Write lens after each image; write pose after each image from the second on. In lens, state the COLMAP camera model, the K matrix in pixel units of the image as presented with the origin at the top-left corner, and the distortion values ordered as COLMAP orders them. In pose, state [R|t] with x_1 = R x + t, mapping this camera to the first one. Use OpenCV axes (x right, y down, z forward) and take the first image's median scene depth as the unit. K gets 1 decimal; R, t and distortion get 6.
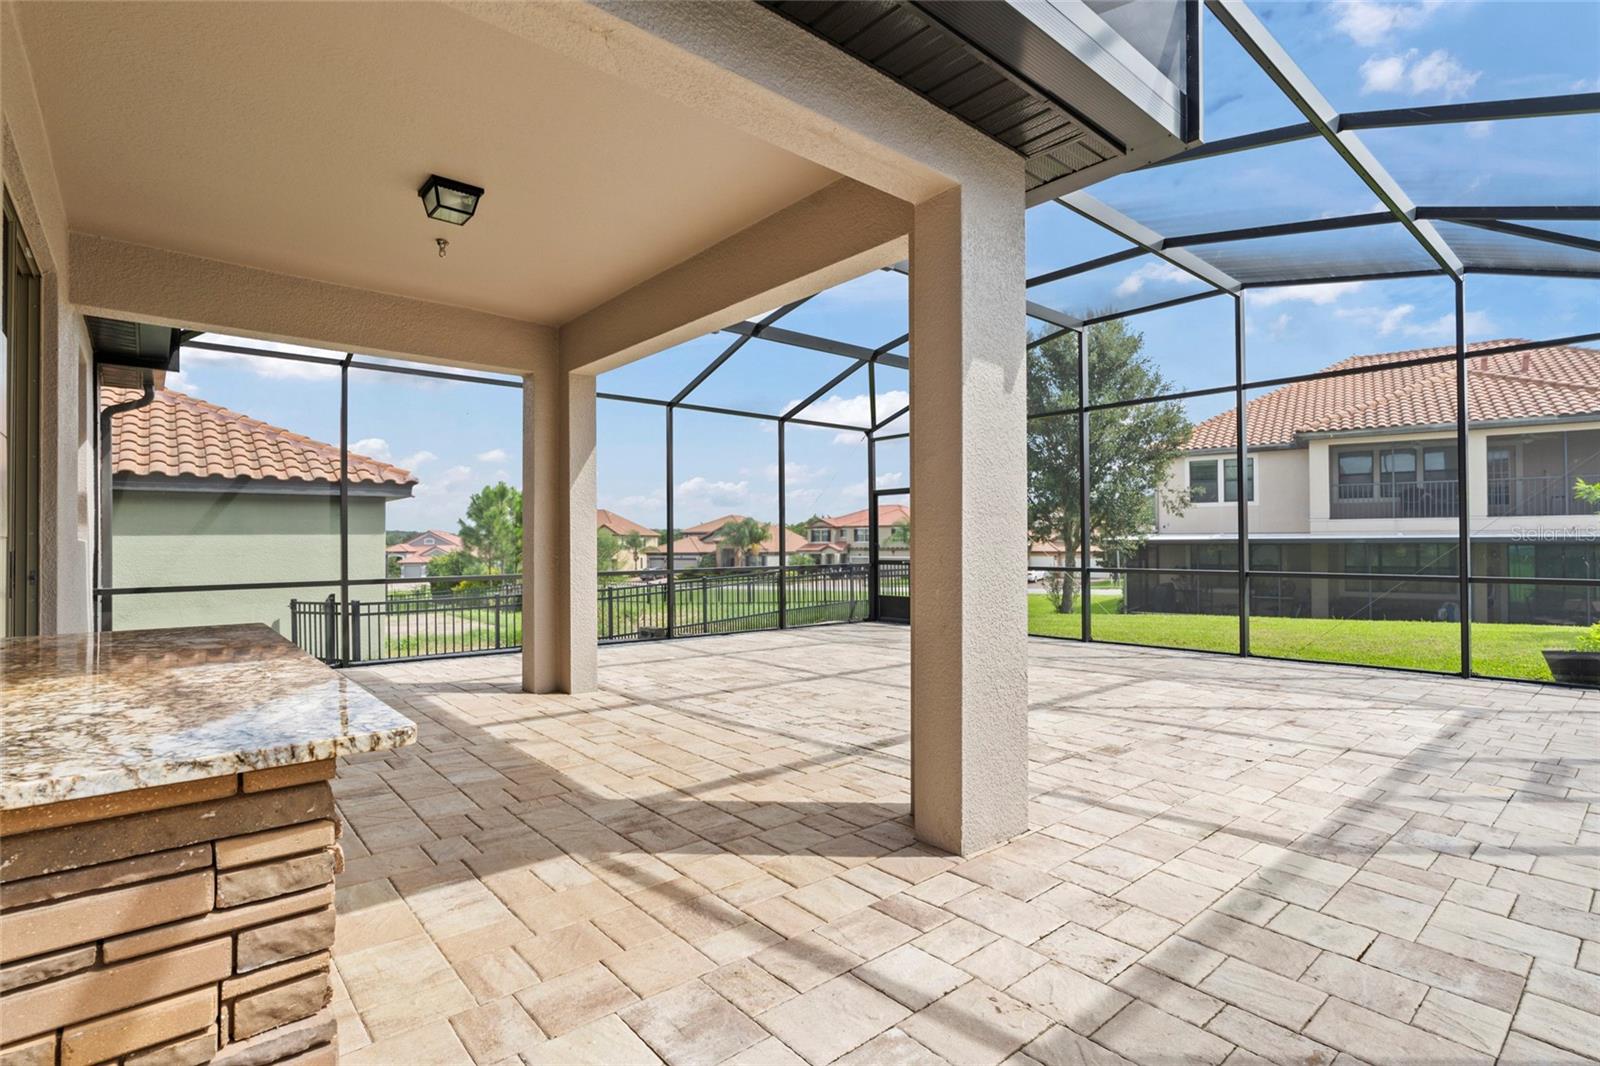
lens RADIAL K [[767.5, 0, 804.9], [0, 767.5, 538.7], [0, 0, 1]] dist [-0.010769, 0.003784]
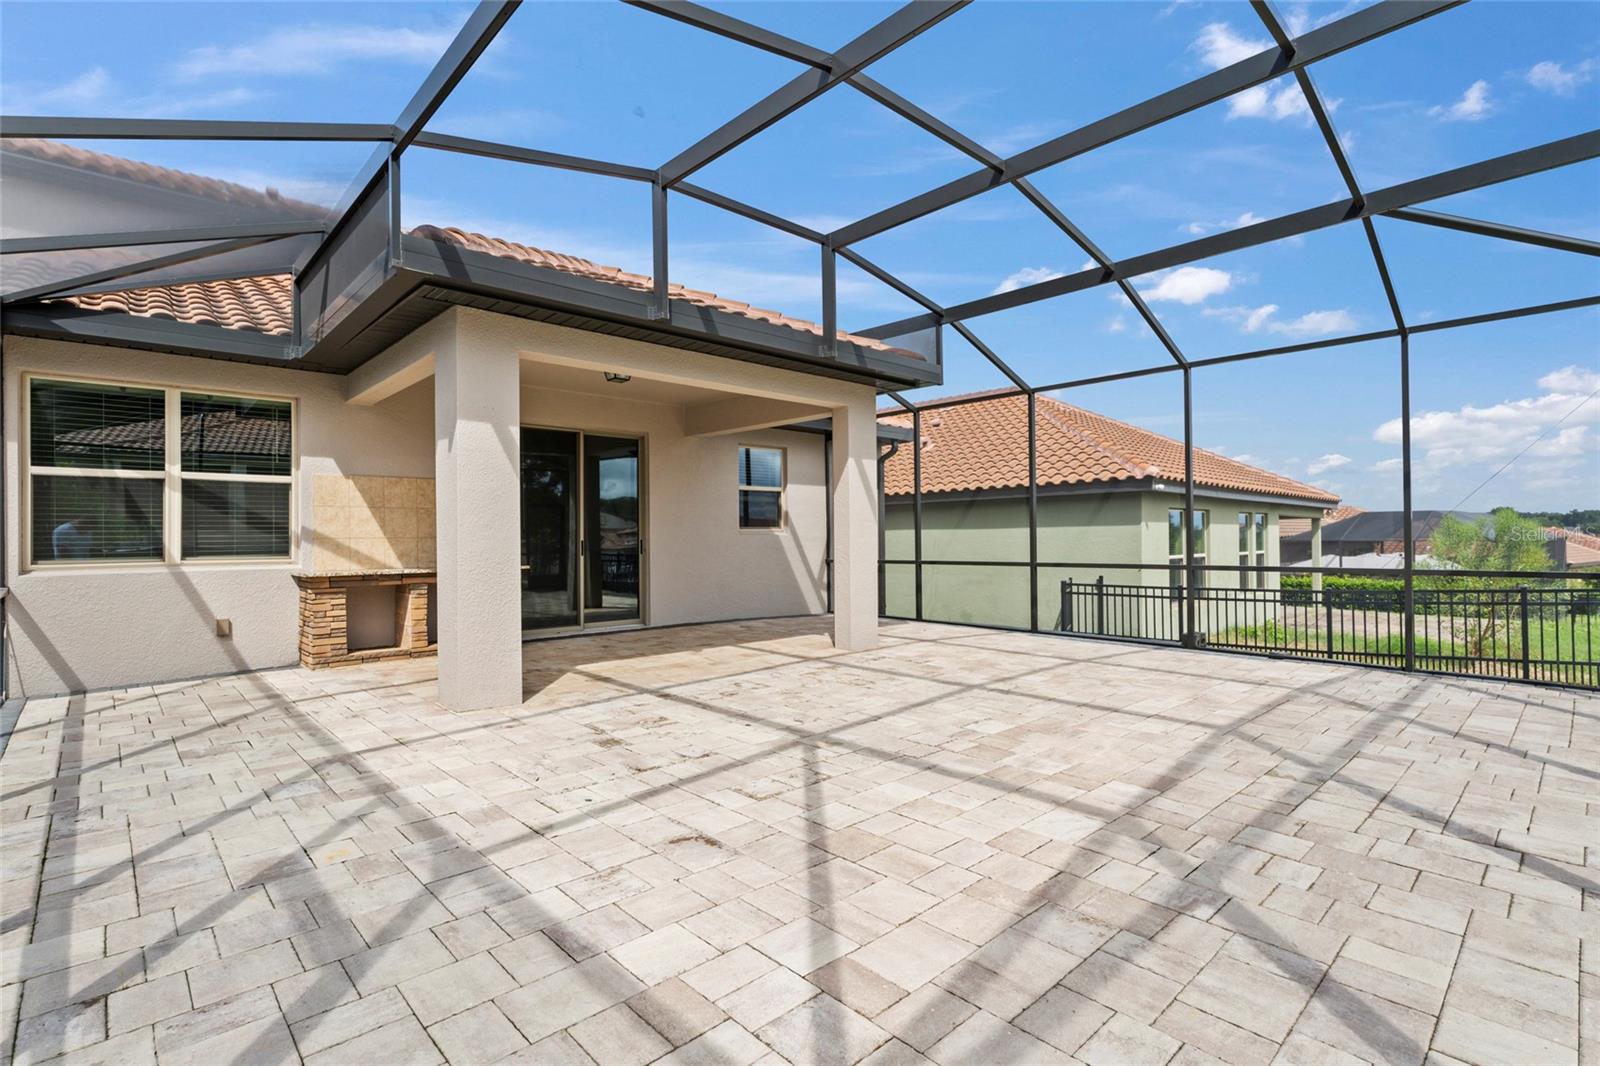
lens RADIAL K [[767.5, 0, 793.5], [0, 767.5, 531.4], [0, 0, 1]] dist [-0.010769, 0.003784]
pose [[0.031713, -0.002719, -0.999493, 1.740133], [0.010559, 0.999941, -0.002385, 0.001386], [0.999441, -0.010478, 0.031740, 1.479802]]
